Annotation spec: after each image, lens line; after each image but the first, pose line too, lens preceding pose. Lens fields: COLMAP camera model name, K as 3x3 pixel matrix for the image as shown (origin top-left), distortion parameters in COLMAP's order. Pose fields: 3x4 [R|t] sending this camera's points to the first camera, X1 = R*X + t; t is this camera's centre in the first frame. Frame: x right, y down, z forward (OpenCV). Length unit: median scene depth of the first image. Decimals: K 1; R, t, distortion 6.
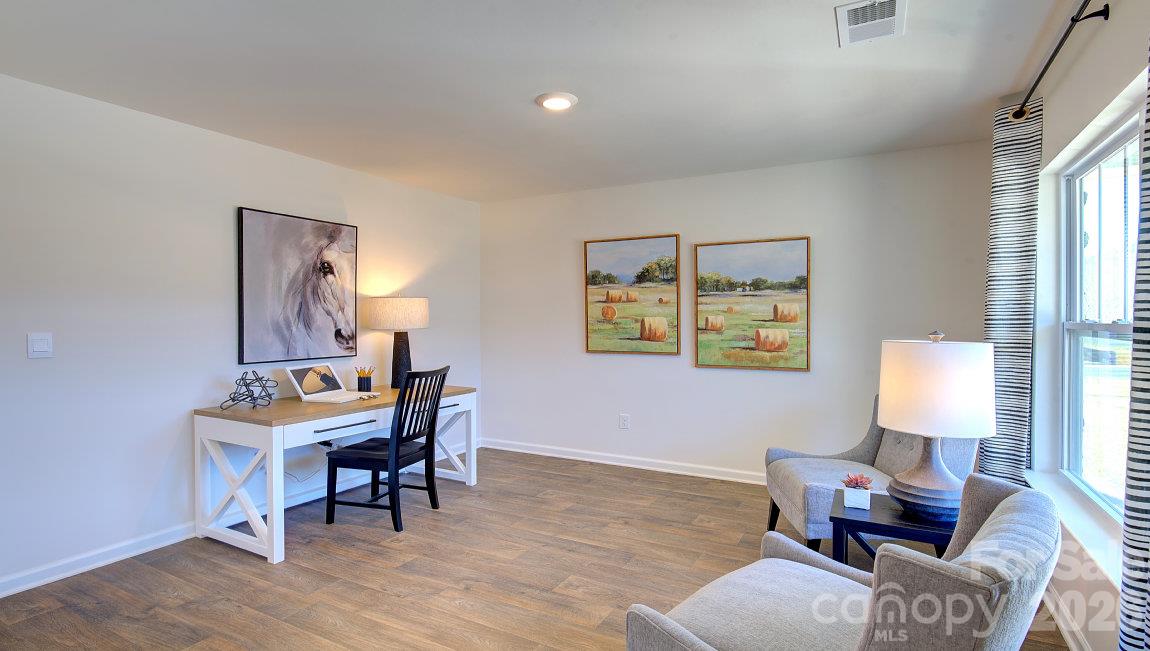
lens RADIAL K [[578.5, 0, 577.1], [0, 578.5, 321.0], [0, 0, 1]] dist [-0.020216, 0.001680]
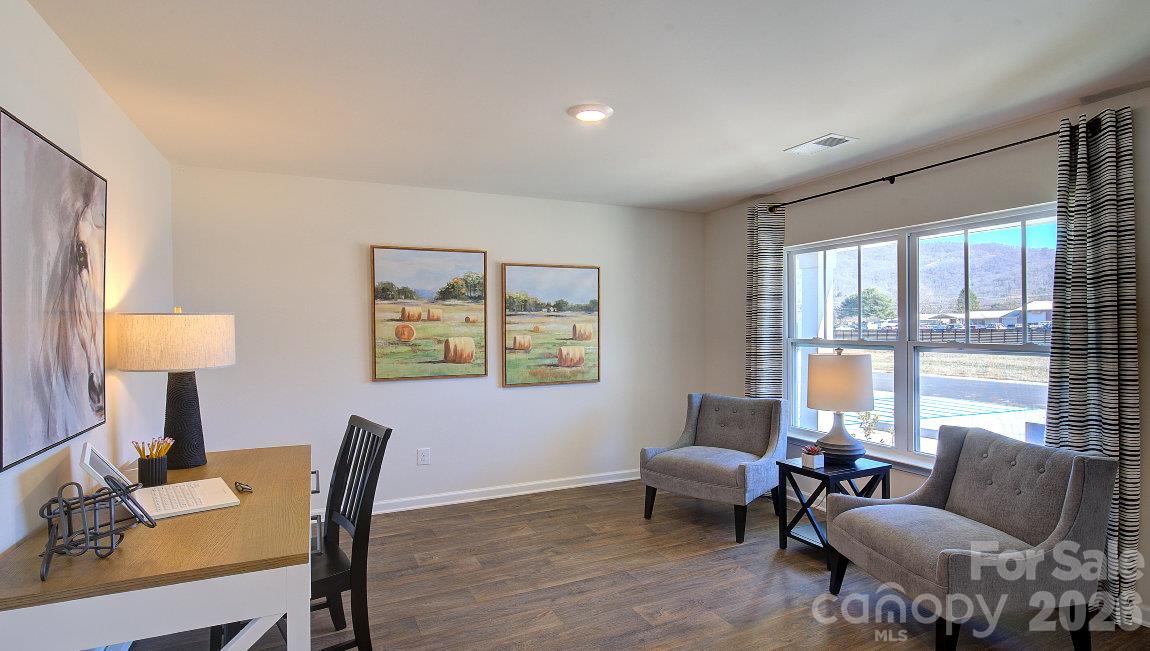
lens RADIAL K [[578.5, 0, 608.6], [0, 578.5, 325.7], [0, 0, 1]] dist [-0.020216, 0.001680]
pose [[0.561880, -0.003450, 0.827212, -0.524958], [0.008182, 0.999966, -0.001387, -0.023147], [-0.827179, 0.007548, 0.561888, 0.299996]]
